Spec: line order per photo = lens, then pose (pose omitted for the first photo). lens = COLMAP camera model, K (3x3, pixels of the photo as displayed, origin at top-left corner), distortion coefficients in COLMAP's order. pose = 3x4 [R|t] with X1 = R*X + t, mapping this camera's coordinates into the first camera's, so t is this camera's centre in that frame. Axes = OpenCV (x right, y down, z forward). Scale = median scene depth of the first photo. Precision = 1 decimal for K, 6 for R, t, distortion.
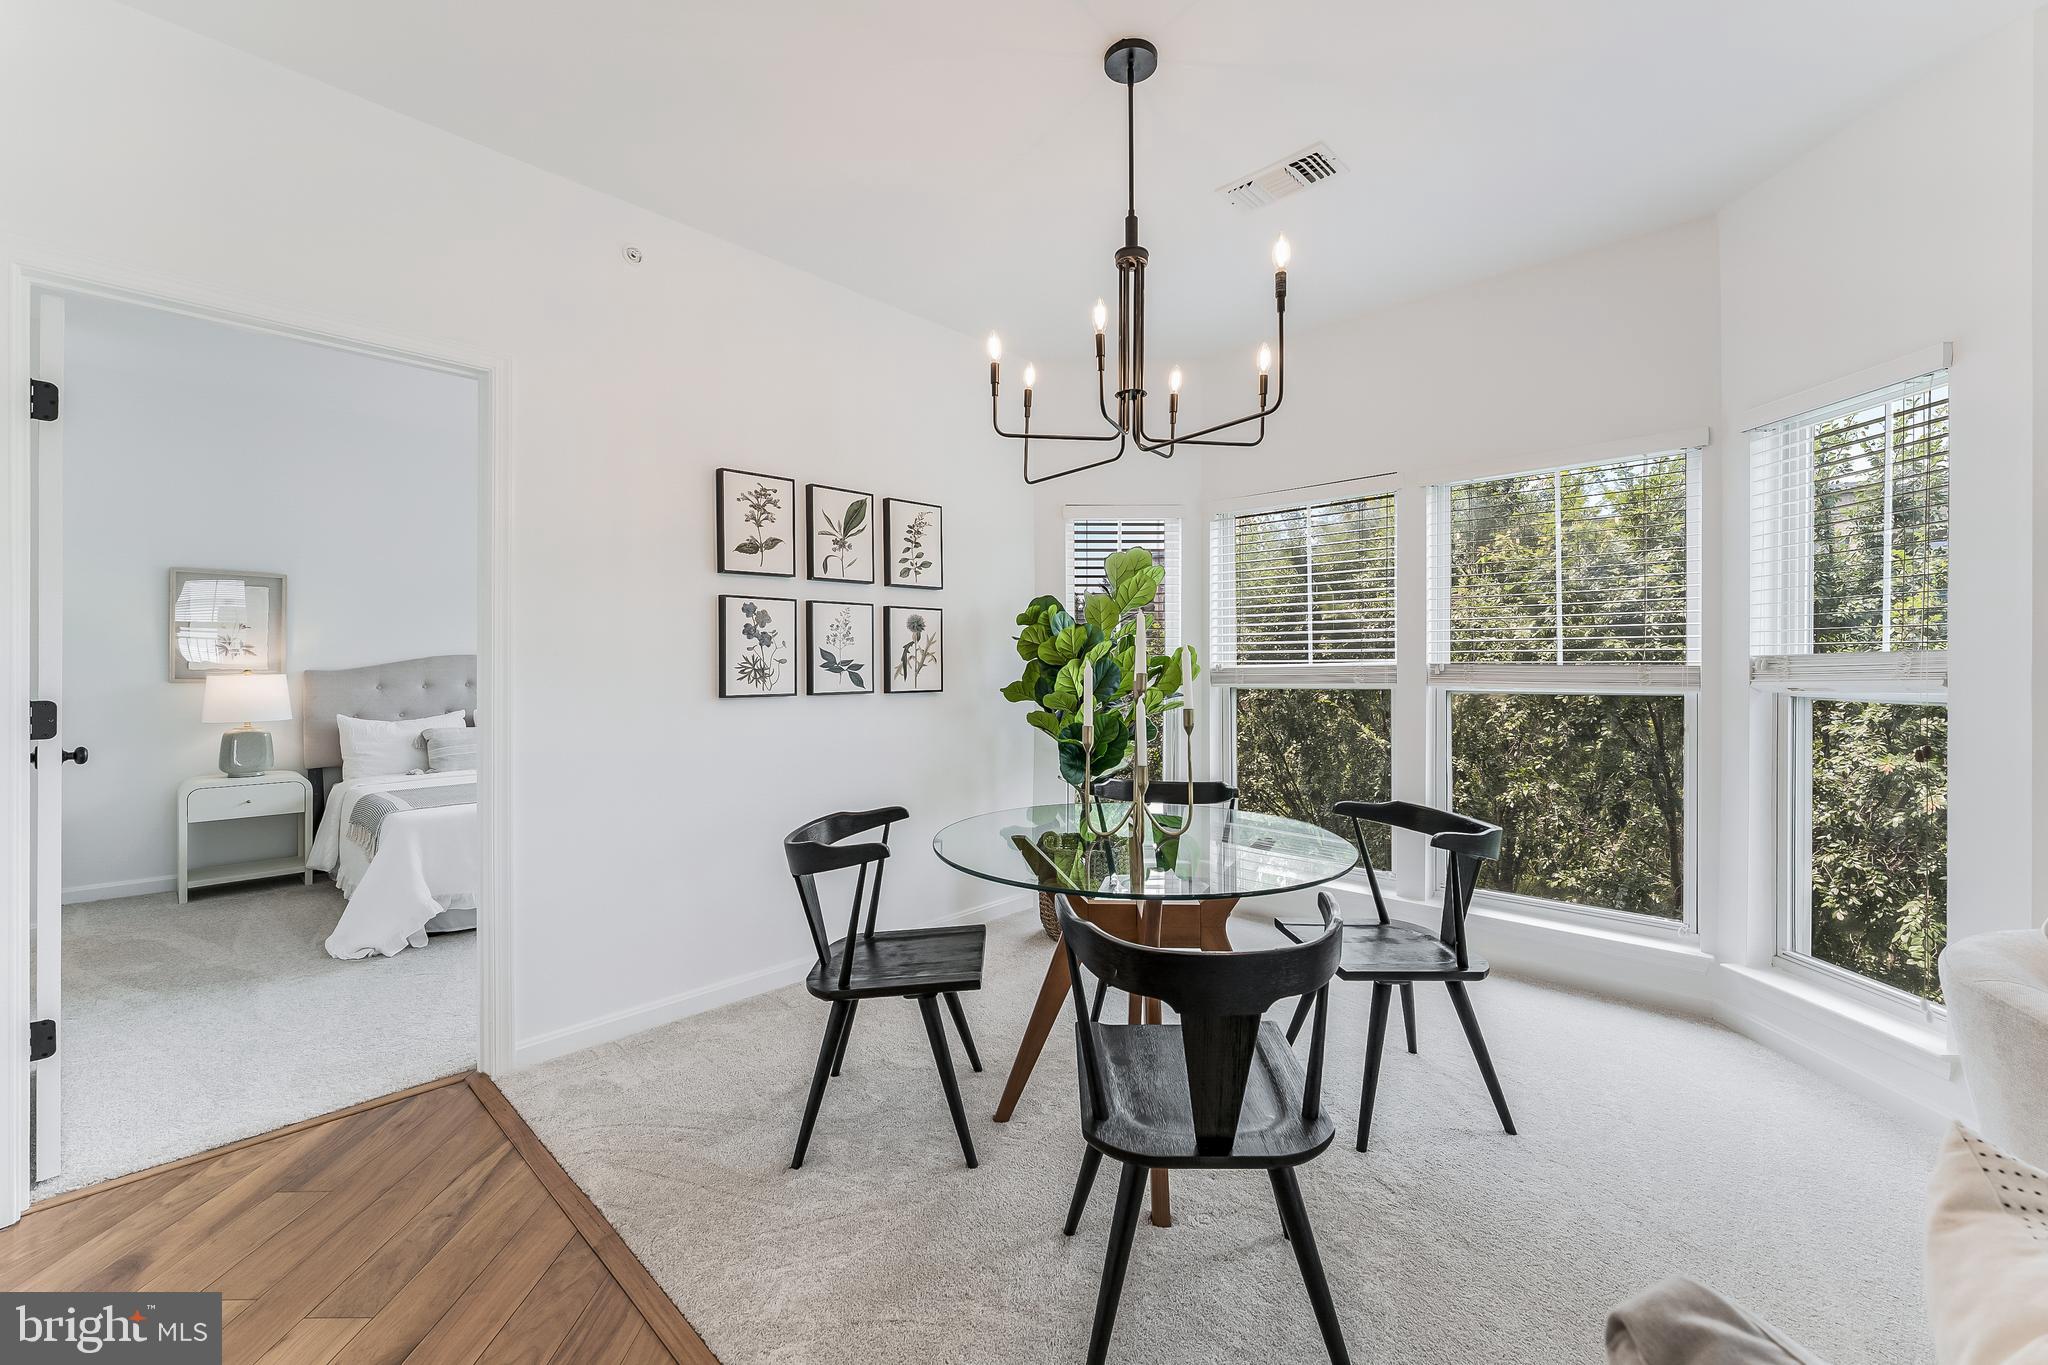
lens RADIAL K [[825.6, 0, 1031.4], [0, 825.6, 670.3], [0, 0, 1]] dist [0.000858, -0.000412]
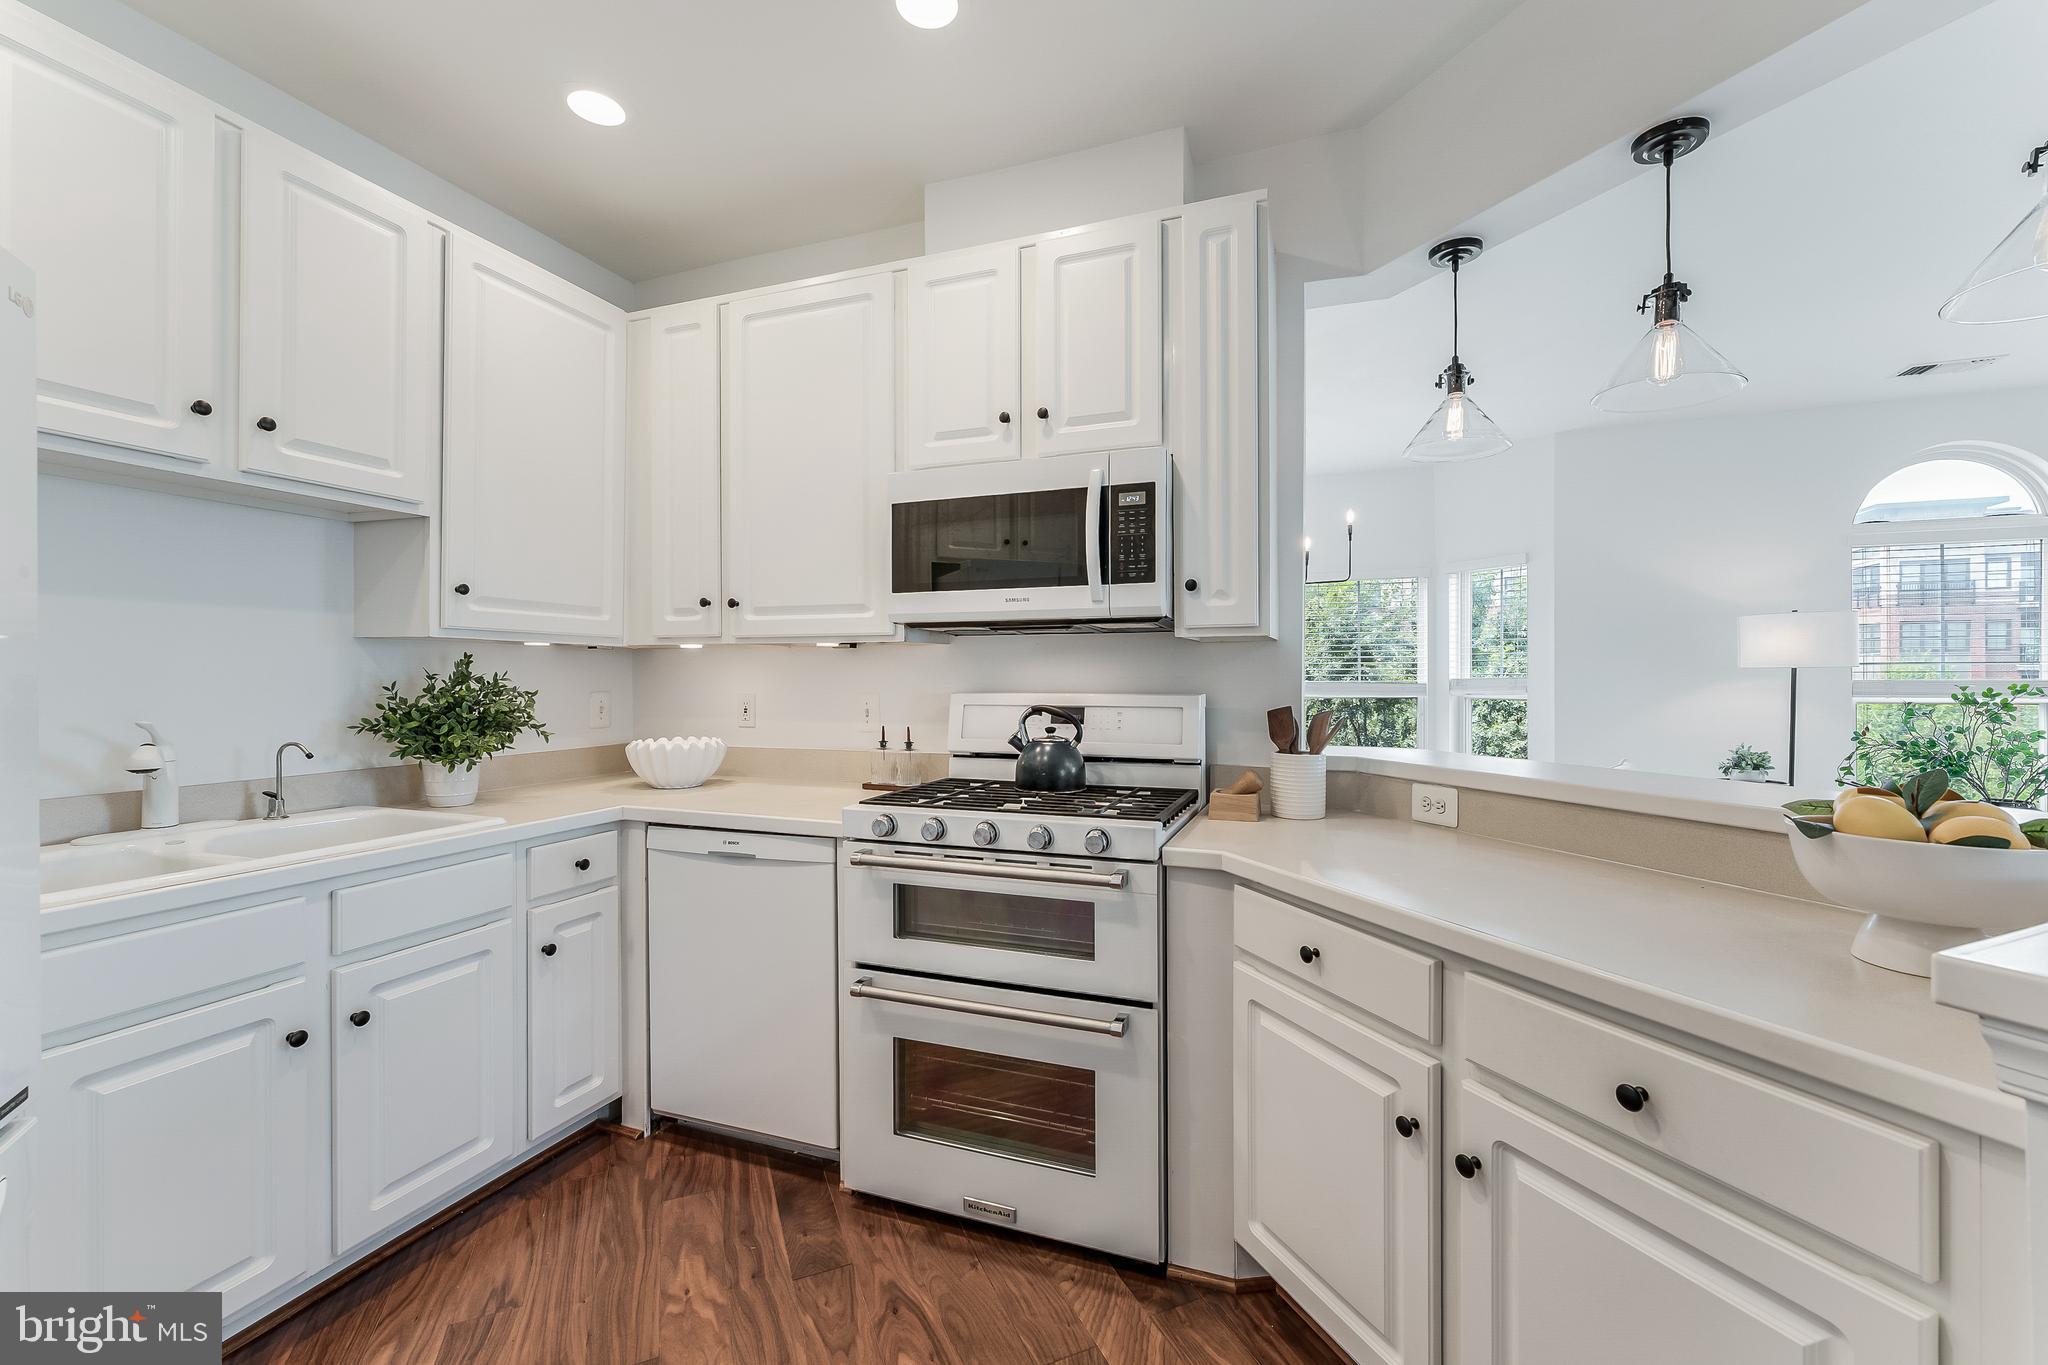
lens RADIAL K [[825.6, 0, 1033.7], [0, 825.6, 677.4], [0, 0, 1]] dist [0.000858, -0.000412]
pose [[0.920752, -0.002664, 0.390140, -0.819672], [0.005000, 0.999975, -0.004972, -0.013958], [-0.390117, 0.006528, 0.920742, -0.482145]]
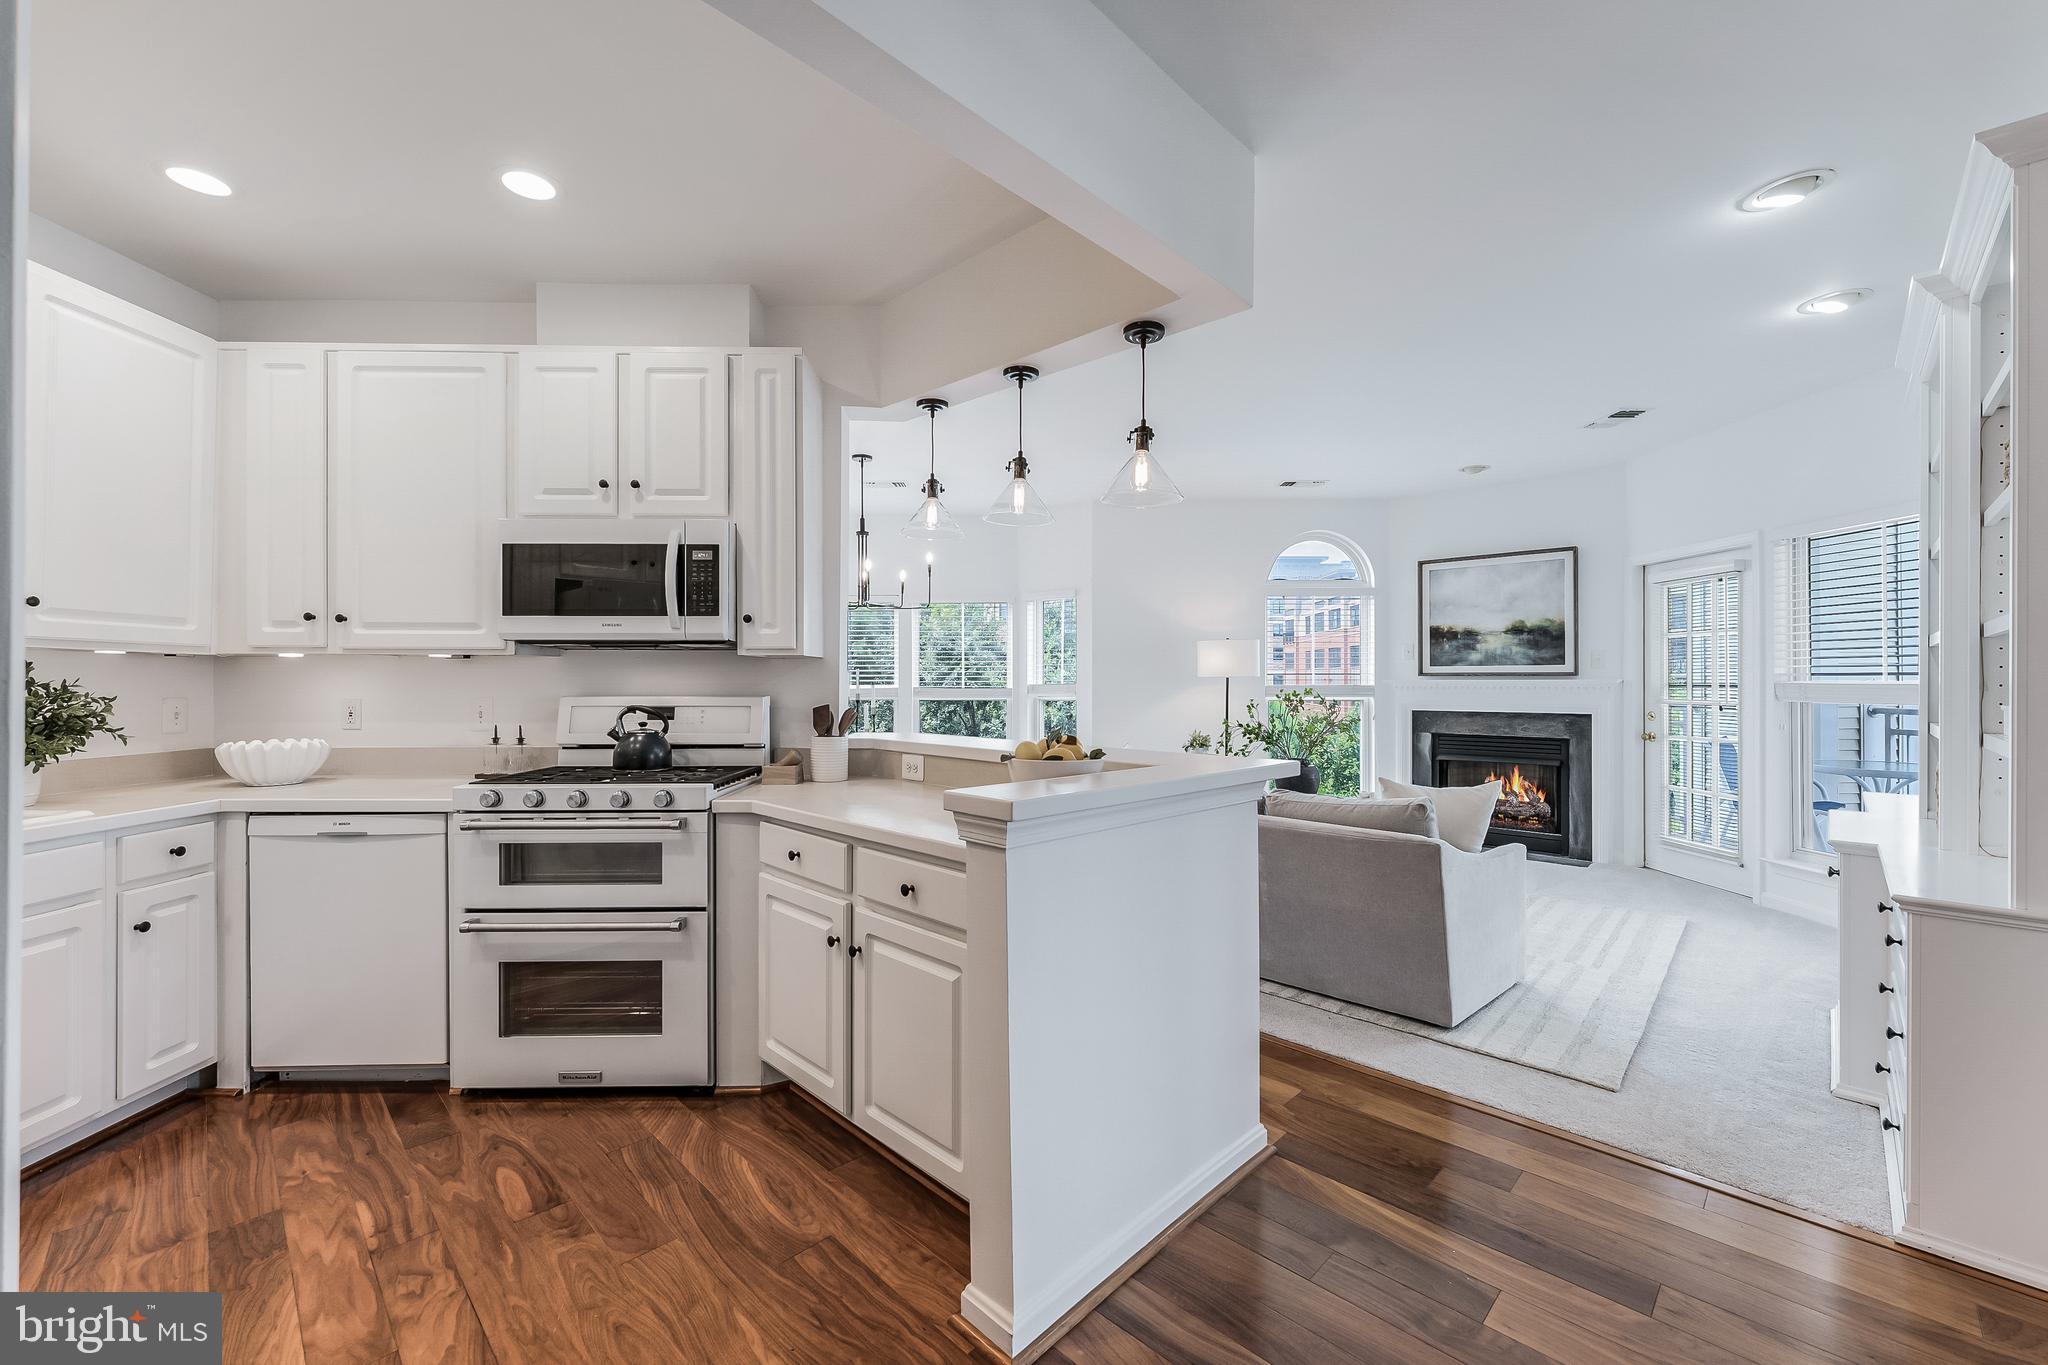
lens RADIAL K [[825.6, 0, 1031.5], [0, 825.6, 678.6], [0, 0, 1]] dist [0.000858, -0.000412]
pose [[0.715014, 0.001561, 0.699109, -0.867457], [0.005934, 0.999948, -0.008303, -0.013121], [-0.699085, 0.010085, 0.714967, -0.810560]]
